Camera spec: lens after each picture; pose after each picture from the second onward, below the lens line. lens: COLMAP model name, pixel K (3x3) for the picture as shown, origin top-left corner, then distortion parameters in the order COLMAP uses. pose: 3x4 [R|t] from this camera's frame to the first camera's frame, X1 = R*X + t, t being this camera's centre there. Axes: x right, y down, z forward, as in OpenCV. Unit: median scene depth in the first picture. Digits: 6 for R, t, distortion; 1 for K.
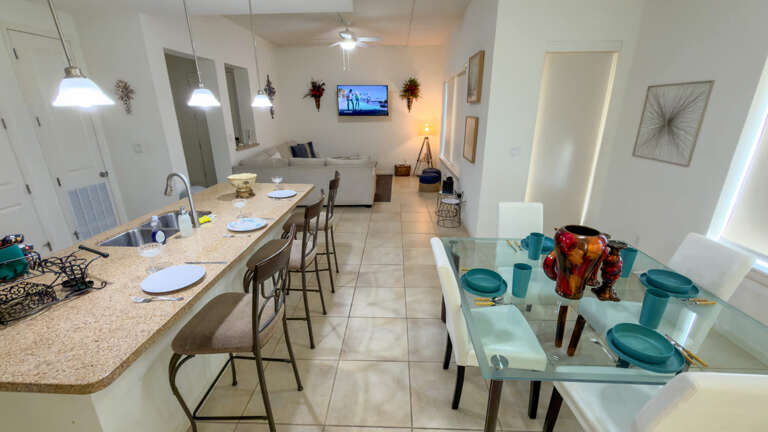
lens RADIAL K [[322.8, 0, 382.8], [0, 322.8, 217.2], [0, 0, 1]] dist [-0.000744, -0.000024]
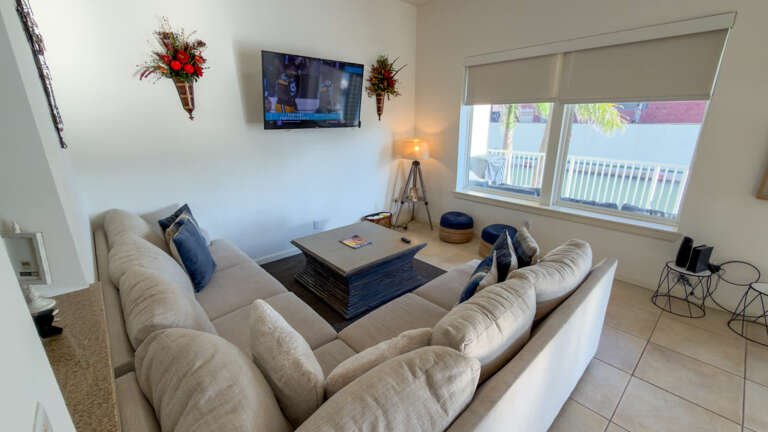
lens RADIAL K [[322.8, 0, 384.0], [0, 322.8, 217.4], [0, 0, 1]] dist [-0.000744, -0.000024]
pose [[0.711765, -0.205574, 0.671662, -0.319092], [0.239655, 0.969910, 0.042894, -0.190082], [-0.660269, 0.130437, 0.739615, 0.621299]]
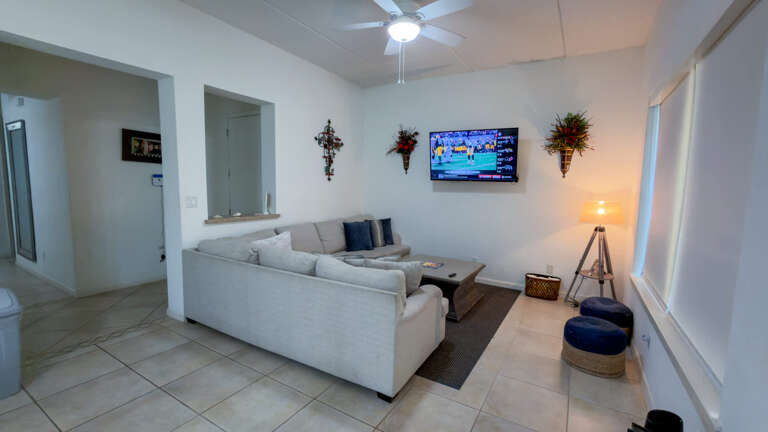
lens RADIAL K [[322.8, 0, 389.9], [0, 322.8, 215.6], [0, 0, 1]] dist [-0.000744, -0.000024]
pose [[0.879396, 0.073330, -0.470410, 0.086527], [-0.179066, 0.966460, -0.184092, -0.124286], [0.441133, 0.246124, 0.863032, 0.456991]]
